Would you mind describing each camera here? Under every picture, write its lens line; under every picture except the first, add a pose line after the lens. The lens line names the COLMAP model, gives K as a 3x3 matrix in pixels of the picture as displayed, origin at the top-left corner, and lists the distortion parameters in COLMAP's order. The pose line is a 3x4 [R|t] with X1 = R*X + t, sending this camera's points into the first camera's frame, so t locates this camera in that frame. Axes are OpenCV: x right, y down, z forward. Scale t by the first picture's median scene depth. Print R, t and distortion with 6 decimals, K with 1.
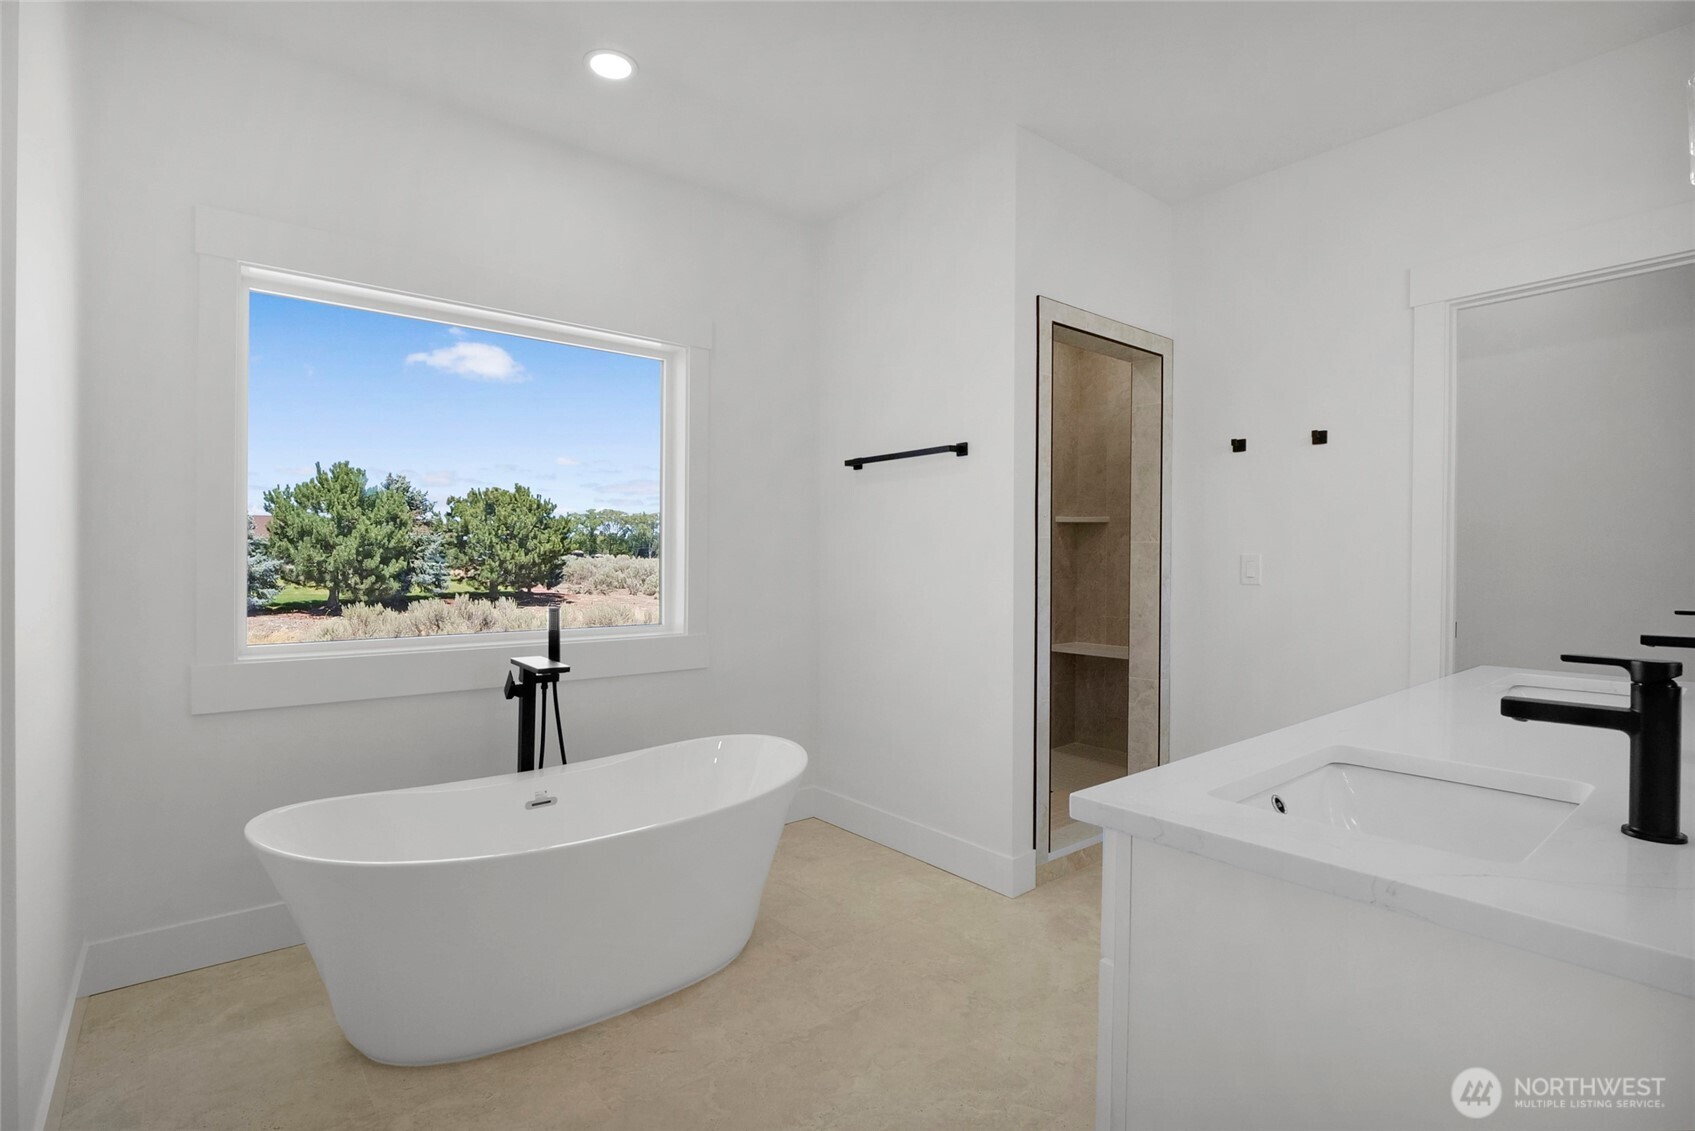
lens RADIAL K [[809.1, 0, 848.0], [0, 809.1, 562.1], [0, 0, 1]] dist [-0.019474, 0.000320]
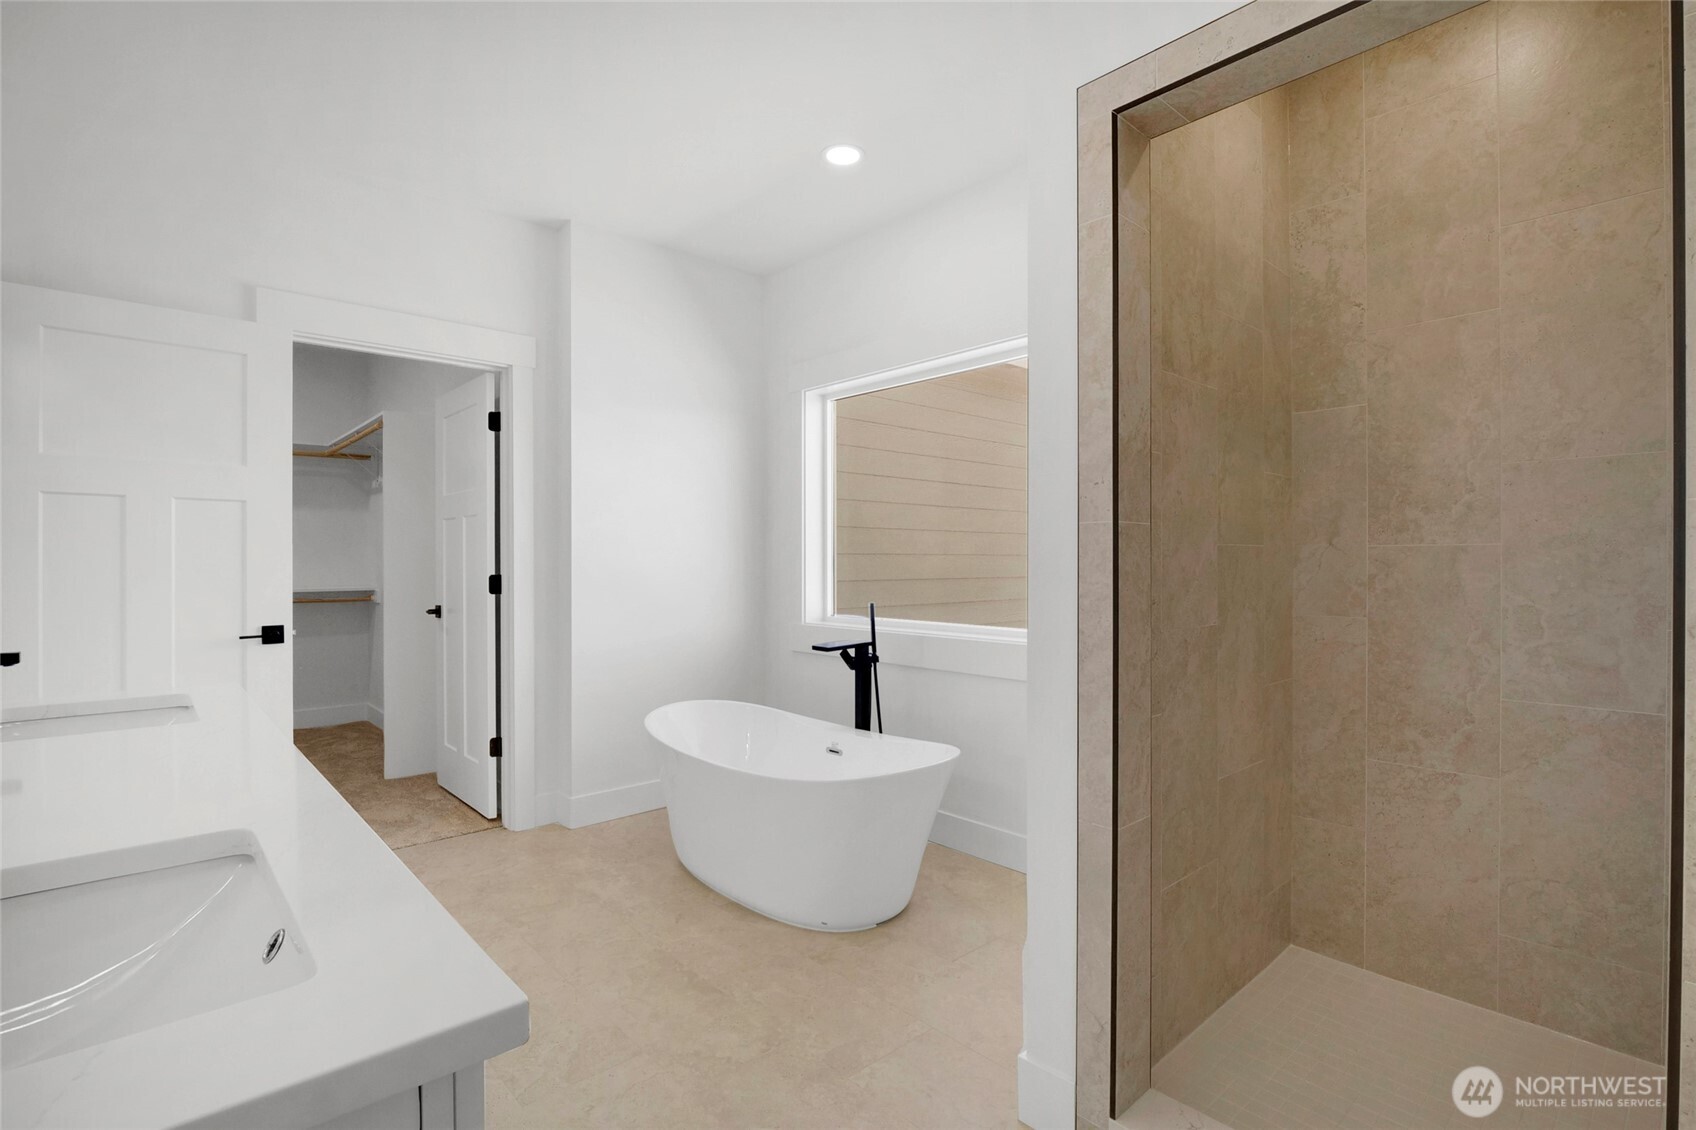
lens RADIAL K [[809.6, 0, 842.5], [0, 809.6, 564.0], [0, 0, 1]] dist [-0.019474, 0.000320]
pose [[0.044265, 0.003777, -0.999013, 0.877046], [-0.000280, 0.999993, 0.003769, -0.007064], [0.999020, 0.000113, 0.044265, 0.913746]]
